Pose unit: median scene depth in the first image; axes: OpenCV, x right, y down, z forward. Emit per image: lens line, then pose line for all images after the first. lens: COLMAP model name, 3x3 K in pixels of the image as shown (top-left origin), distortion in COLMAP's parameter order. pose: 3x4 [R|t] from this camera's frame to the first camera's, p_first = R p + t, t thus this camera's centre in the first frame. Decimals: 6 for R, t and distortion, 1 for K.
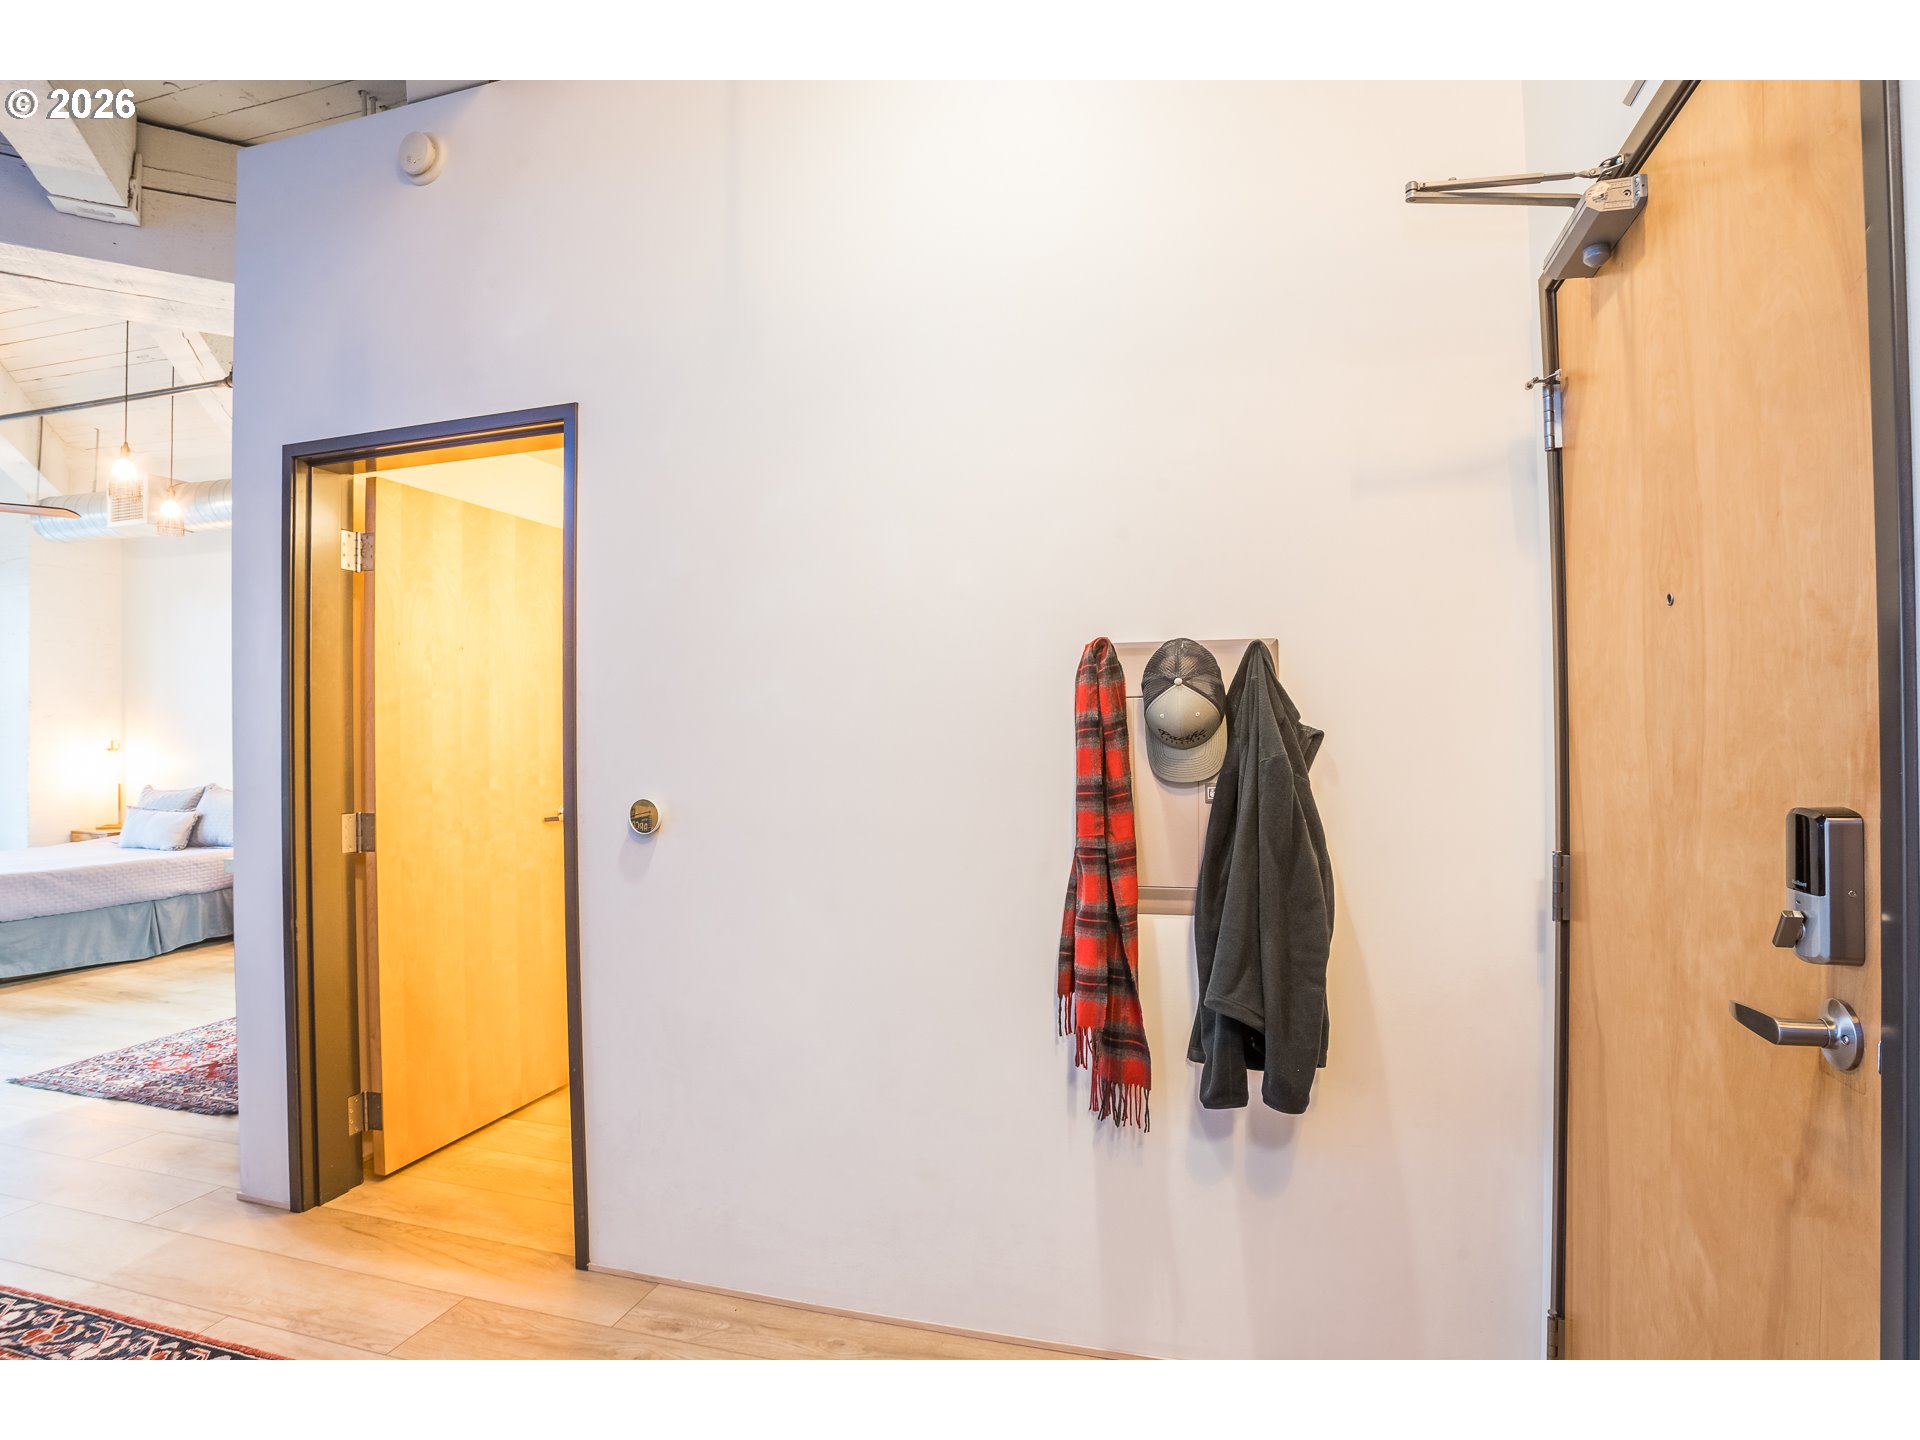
lens RADIAL K [[996.2, 0, 936.3], [0, 996.2, 719.4], [0, 0, 1]] dist [-0.071865, 0.023601]
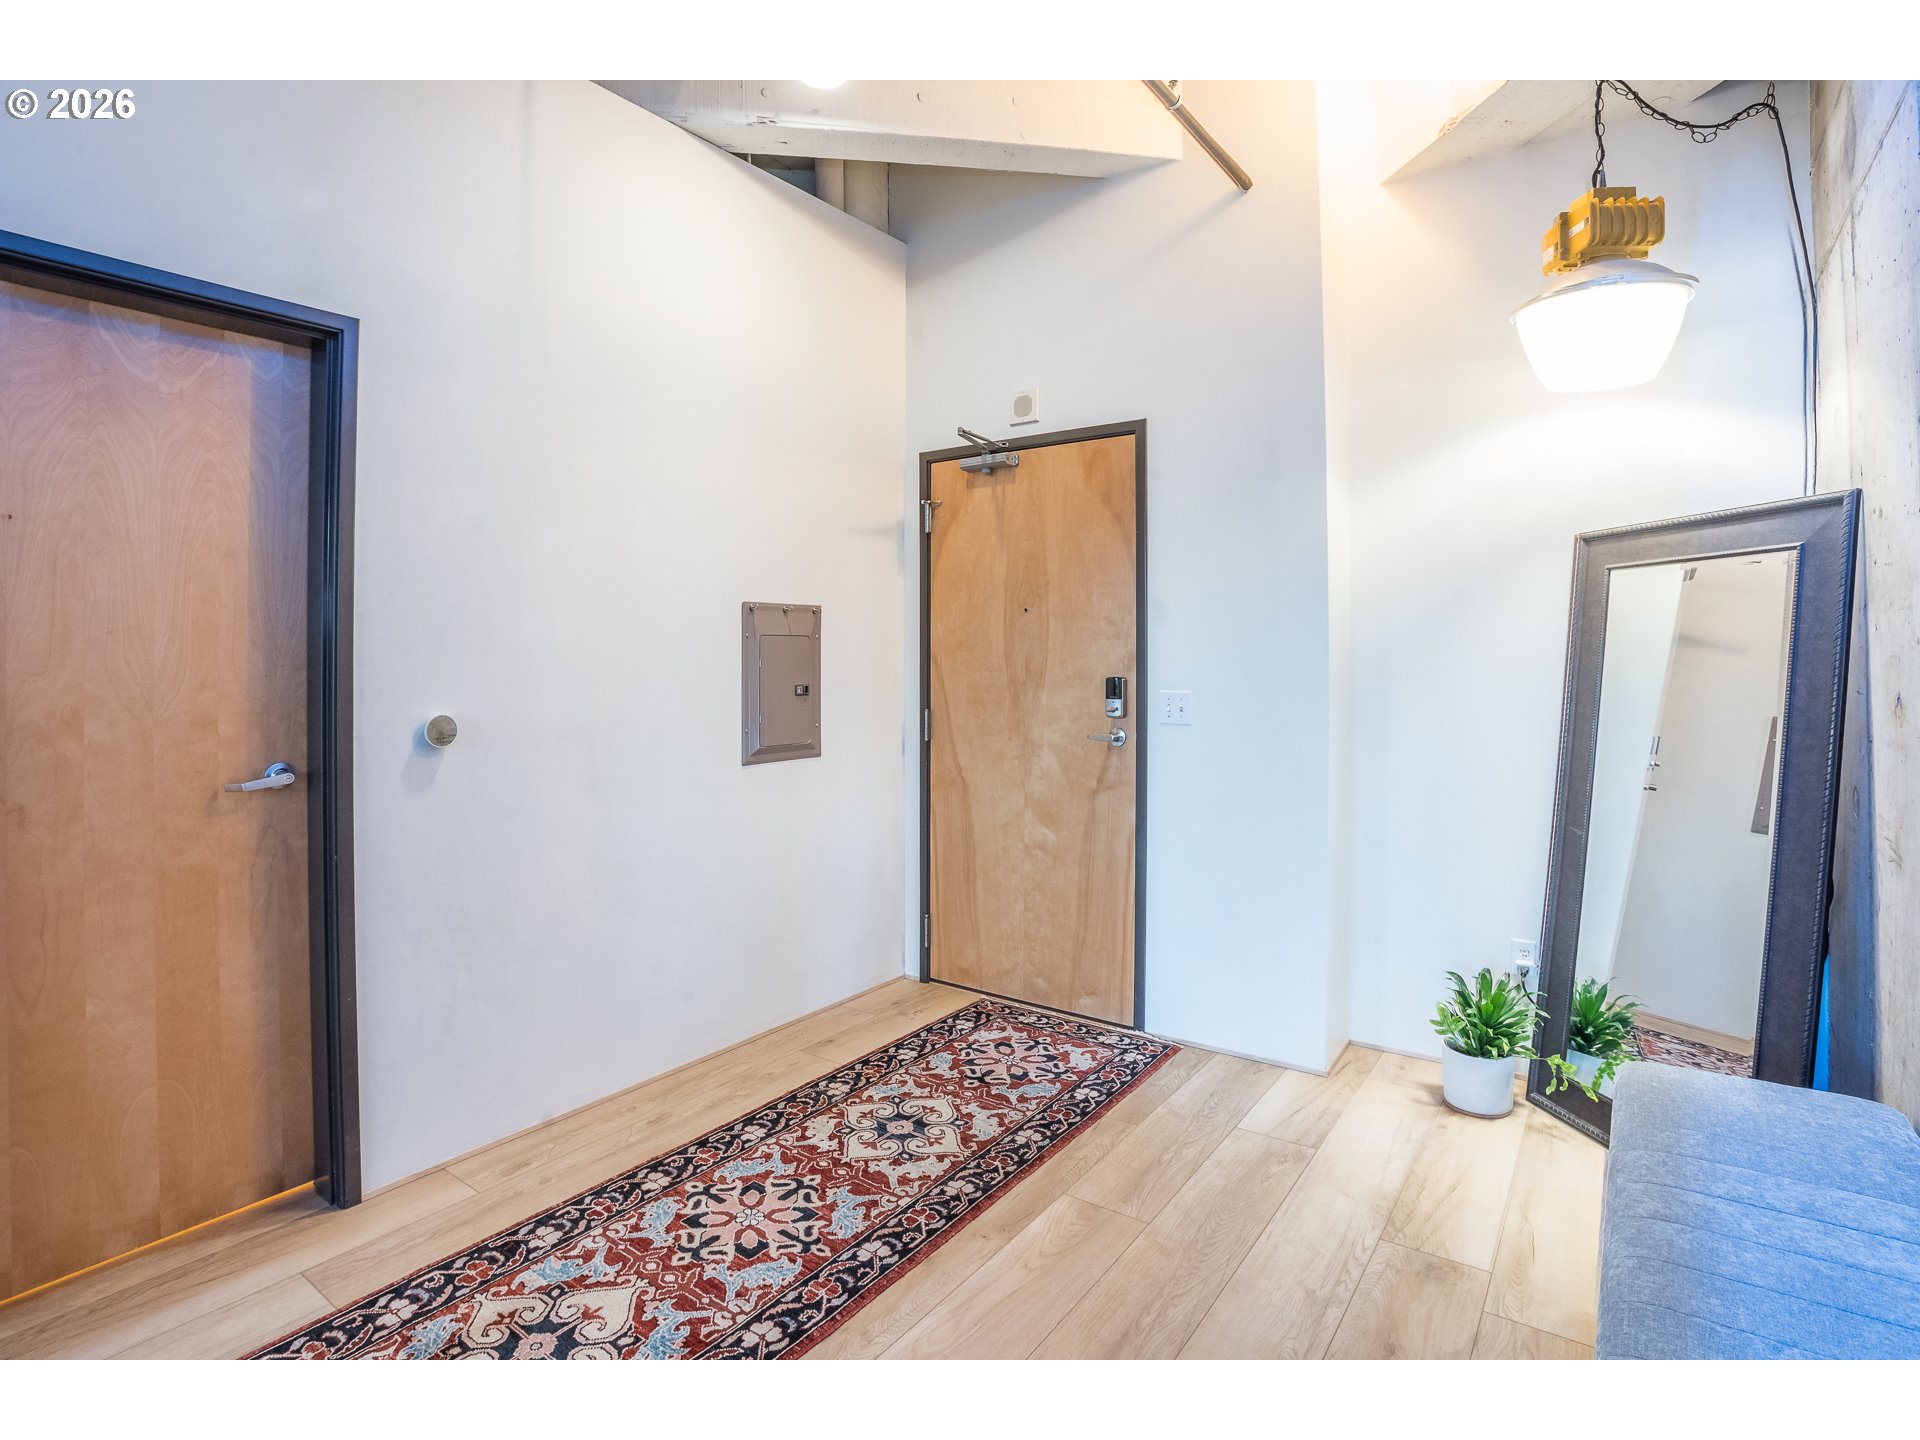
lens RADIAL K [[976.4, 0, 965.3], [0, 976.4, 655.8], [0, 0, 1]] dist [-0.092216, 0.039217]
pose [[0.316656, 0.010285, 0.948485, -1.262774], [-0.011558, 0.999909, -0.006984, 0.020674], [-0.948470, -0.008751, 0.316746, 0.154289]]
